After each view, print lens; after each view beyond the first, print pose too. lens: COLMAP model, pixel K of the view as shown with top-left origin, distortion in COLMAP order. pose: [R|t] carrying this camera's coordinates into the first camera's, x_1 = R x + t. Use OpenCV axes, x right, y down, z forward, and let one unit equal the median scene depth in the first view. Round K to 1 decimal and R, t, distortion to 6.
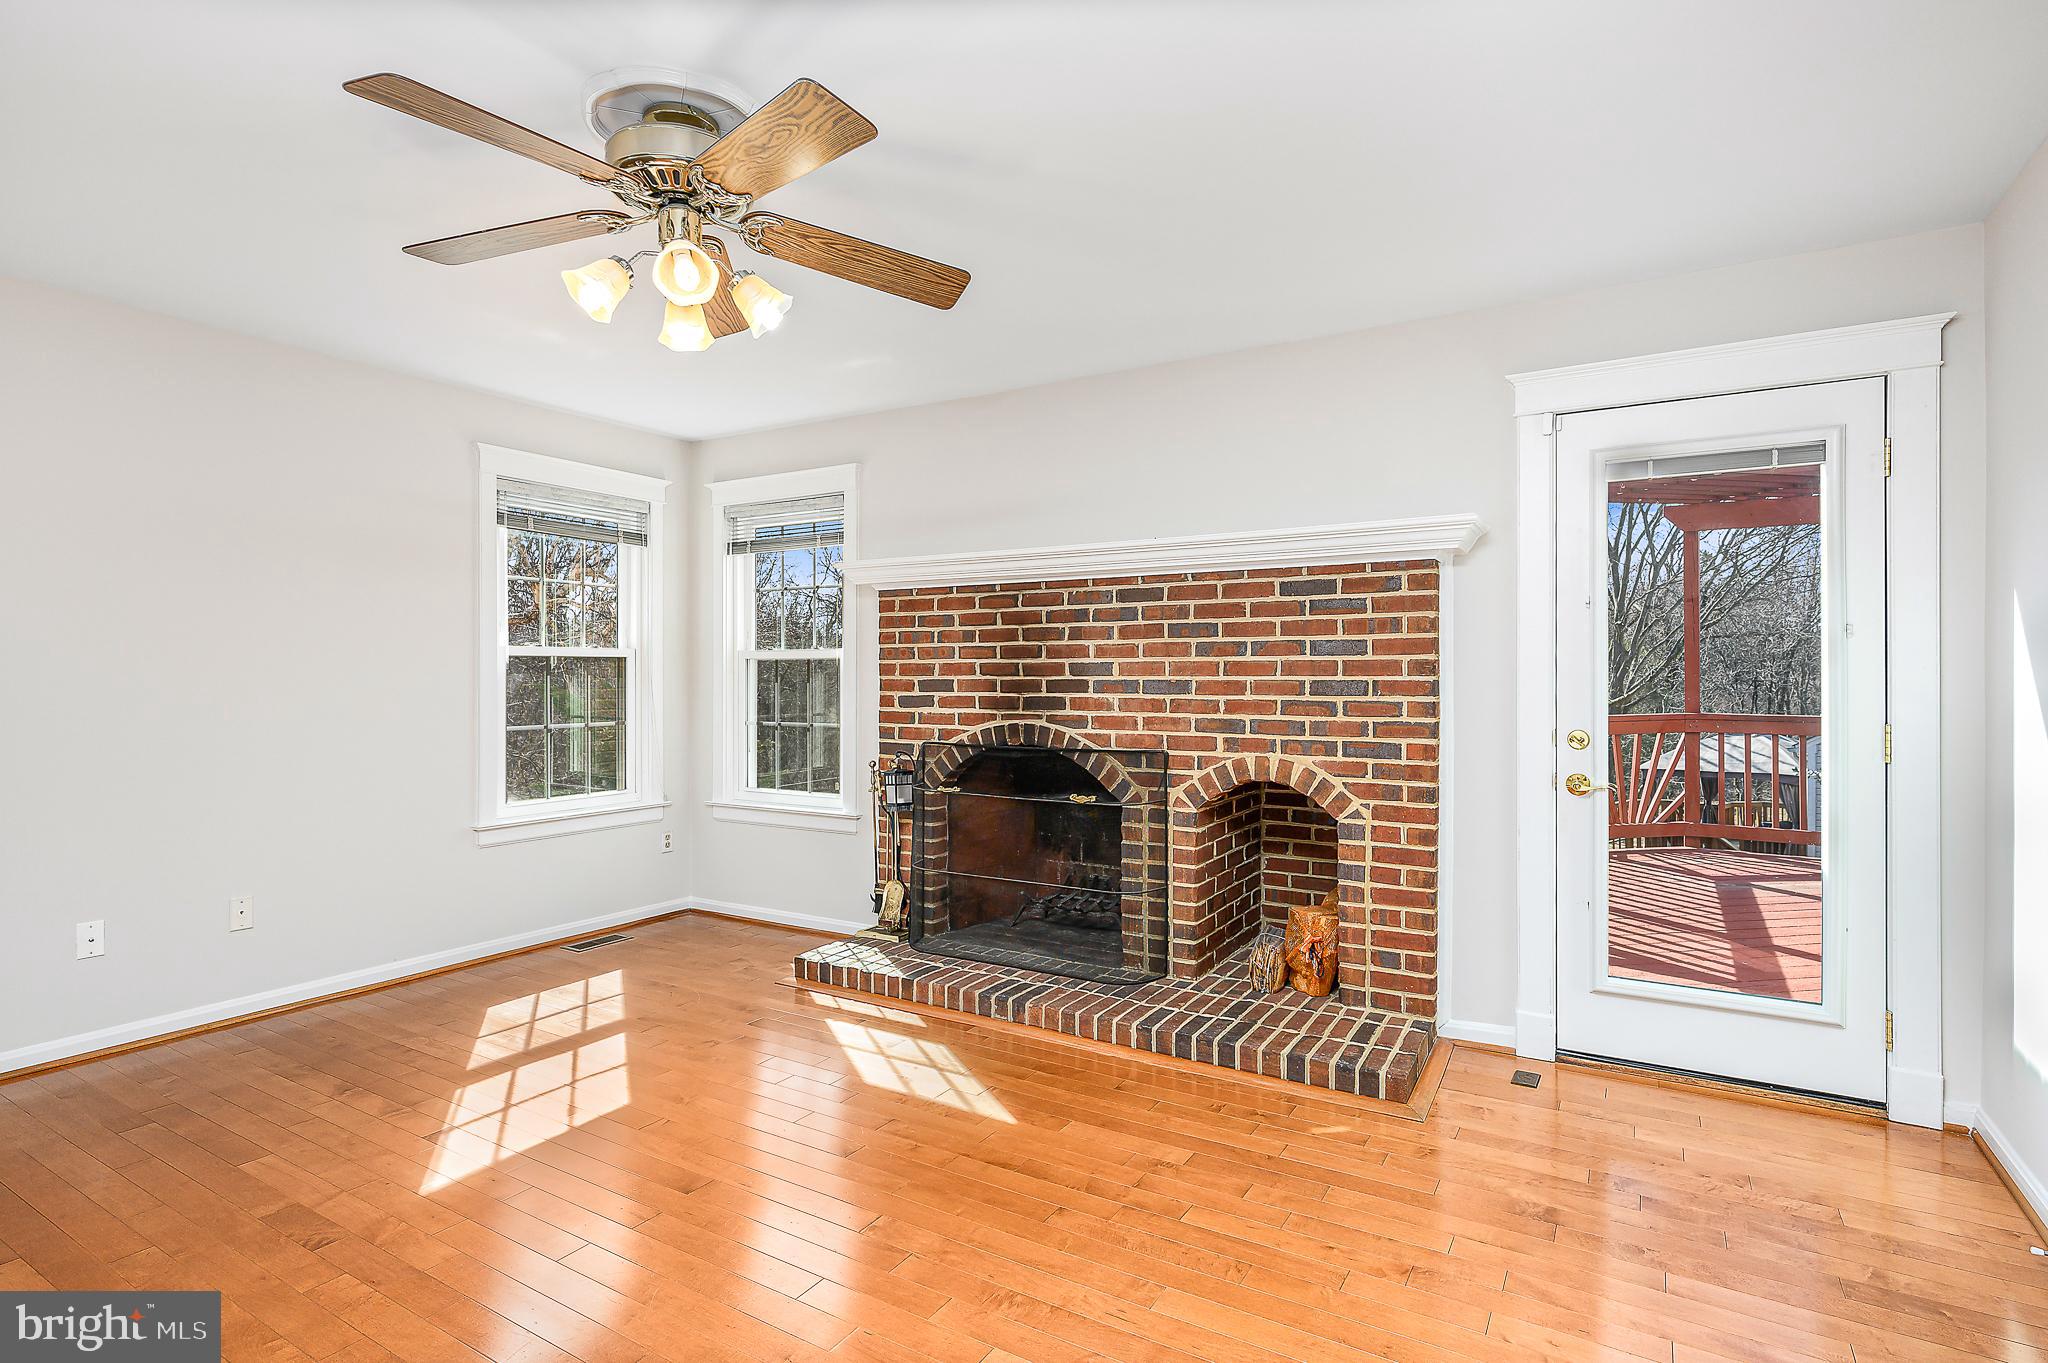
lens RADIAL K [[1003.9, 0, 1027.7], [0, 1003.9, 673.2], [0, 0, 1]] dist [-0.000831, 0.000937]
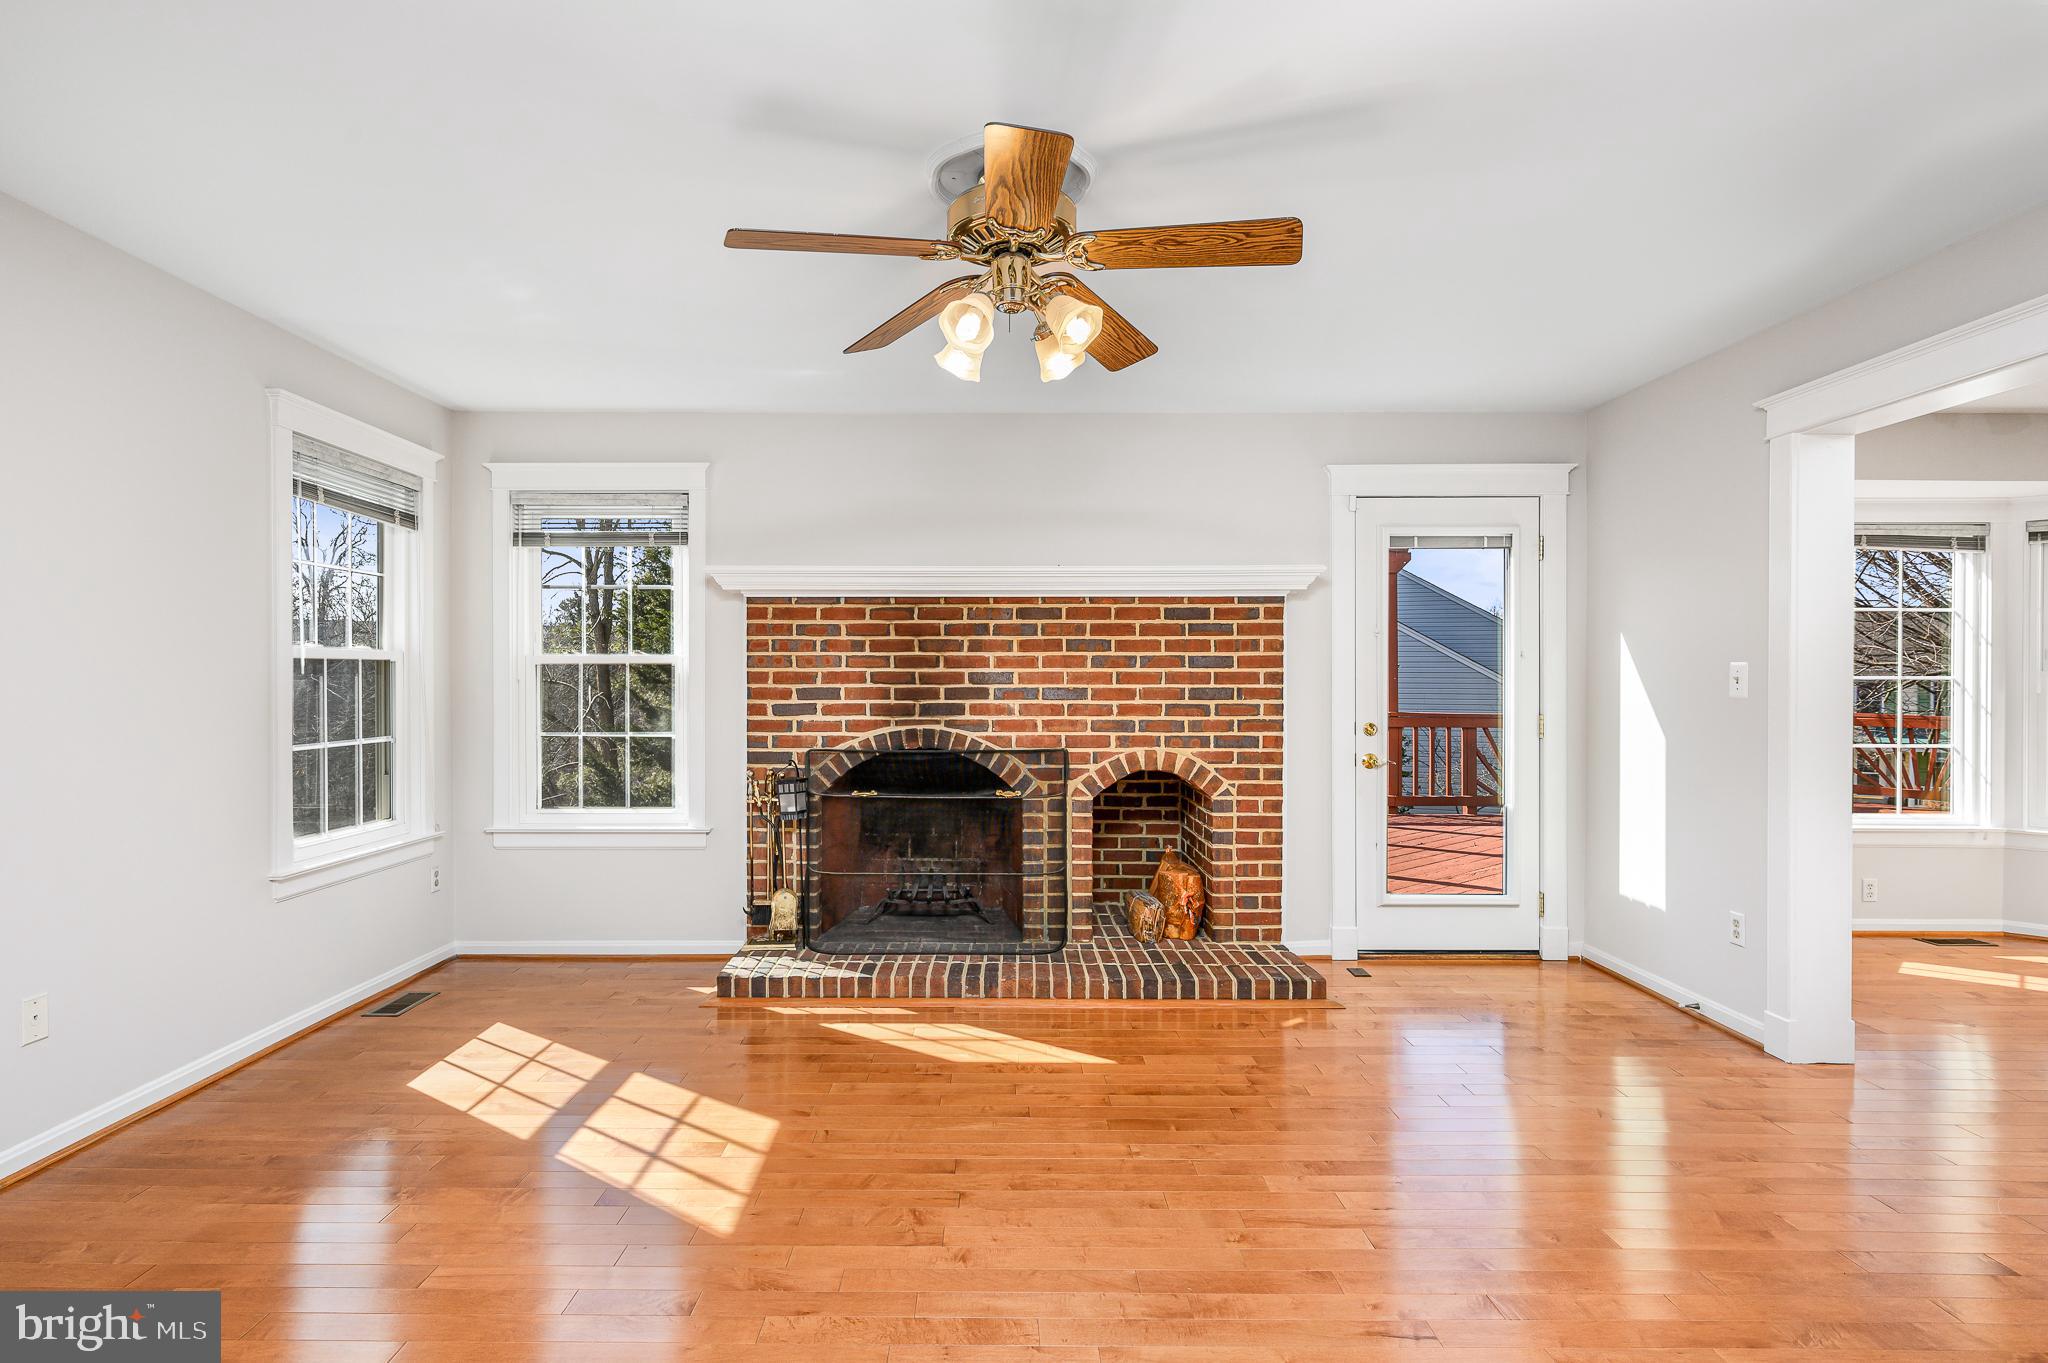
lens RADIAL K [[1003.9, 0, 1027.7], [0, 1003.9, 673.2], [0, 0, 1]] dist [-0.000831, 0.000937]
pose [[0.863473, 0.001420, 0.504393, -0.470337], [-0.001528, 0.999999, -0.000200, -0.009430], [-0.504393, -0.000598, 0.863474, 0.018539]]
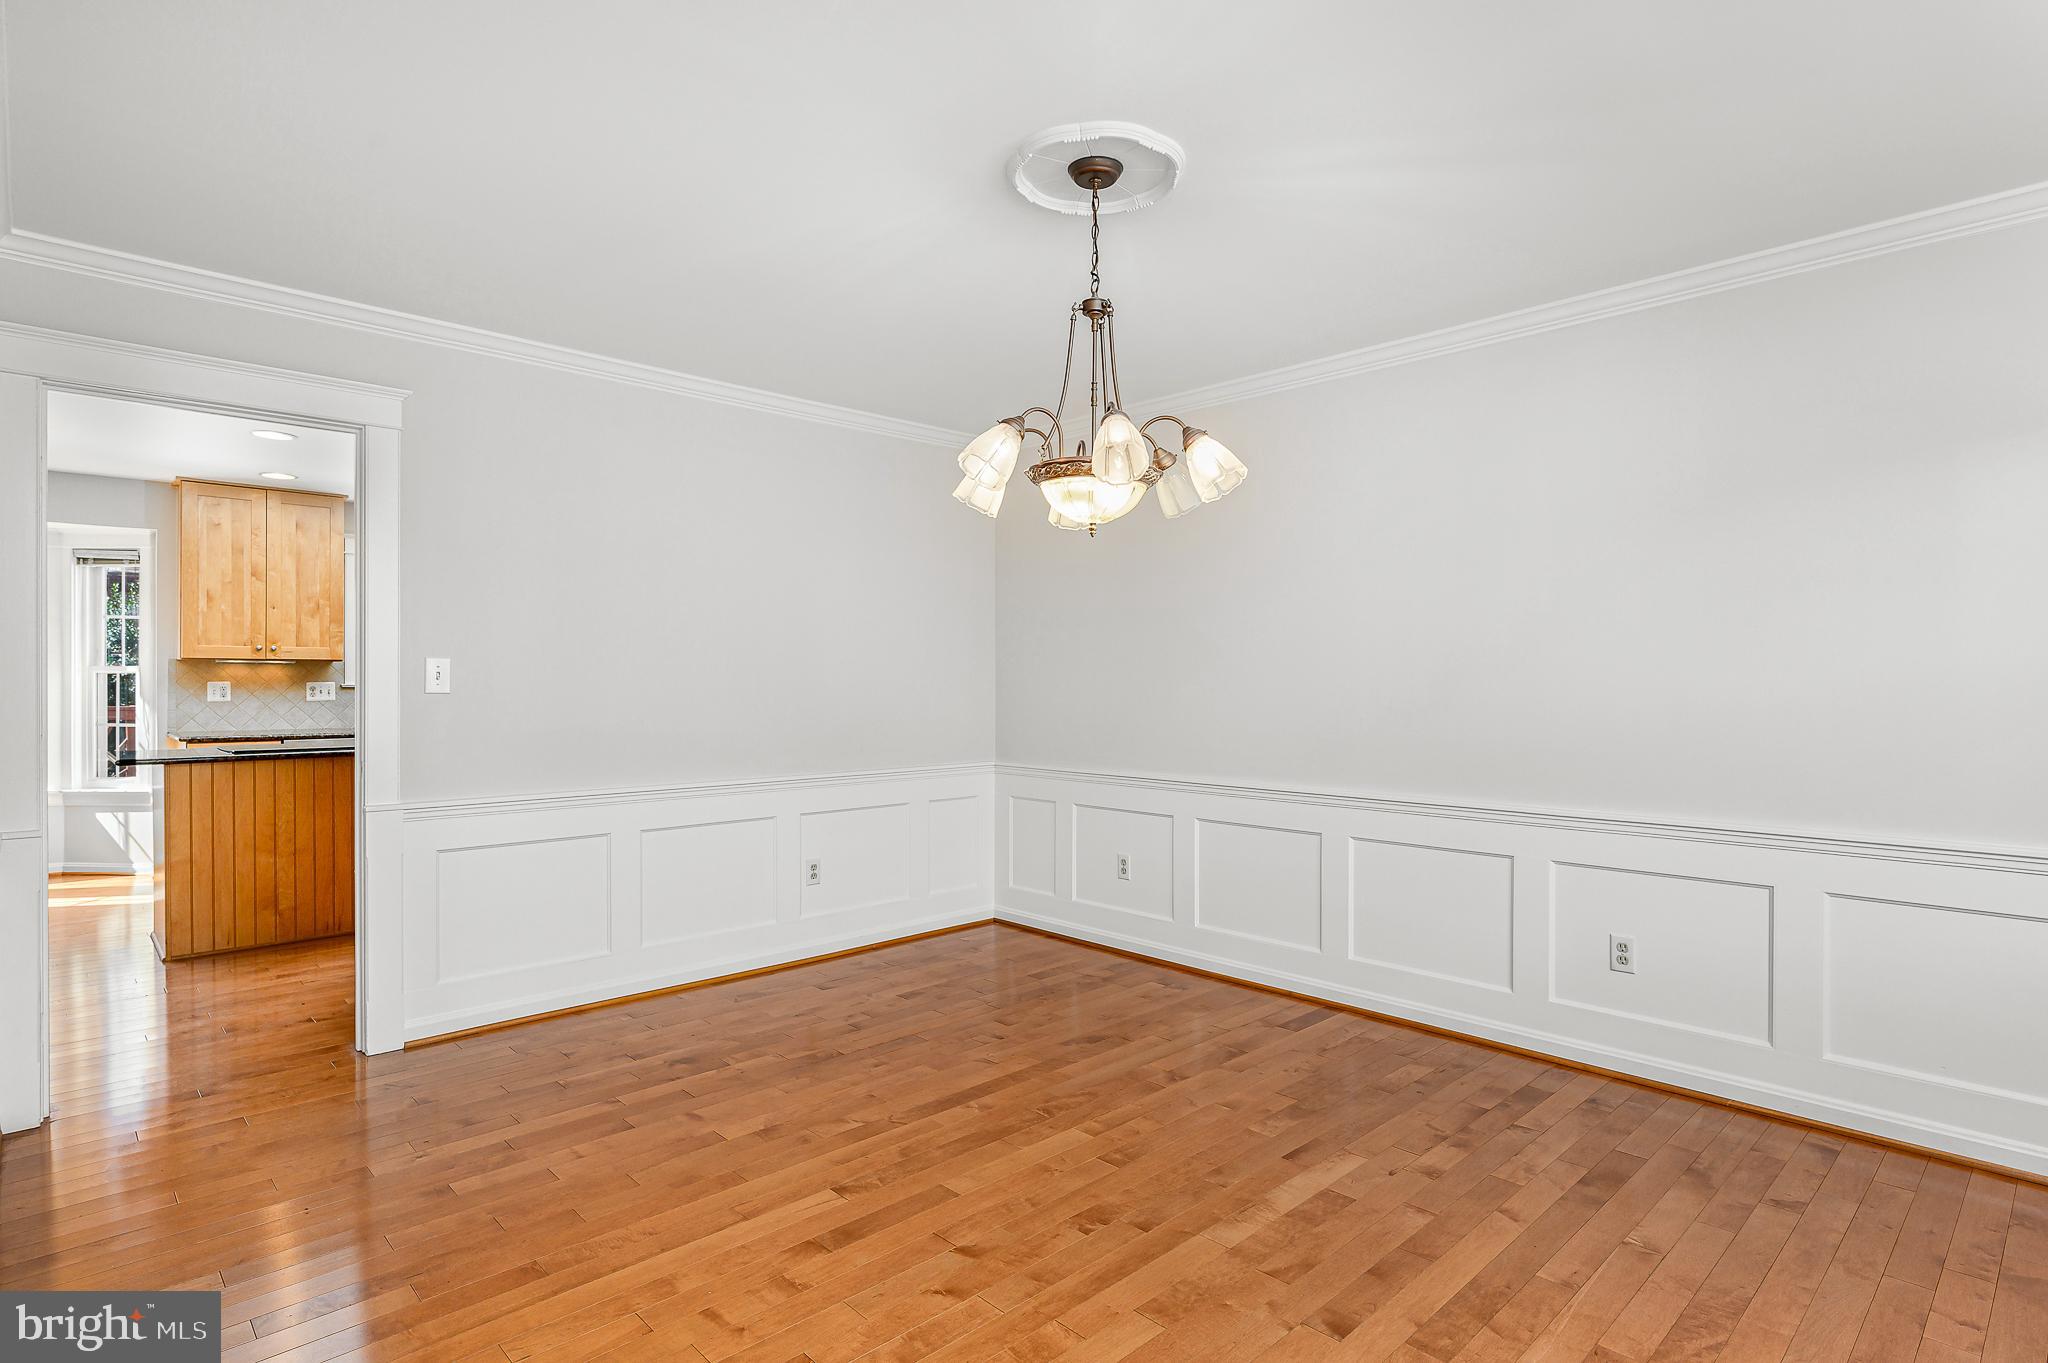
lens RADIAL K [[1064.7, 0, 1028.8], [0, 1064.7, 674.8], [0, 0, 1]] dist [0.001410, 0.000481]
pose [[0.280226, -0.000848, 0.959934, 0.048440], [-0.001447, 0.999998, 0.001305, -0.005052], [-0.959933, -0.001754, 0.280224, -1.480165]]
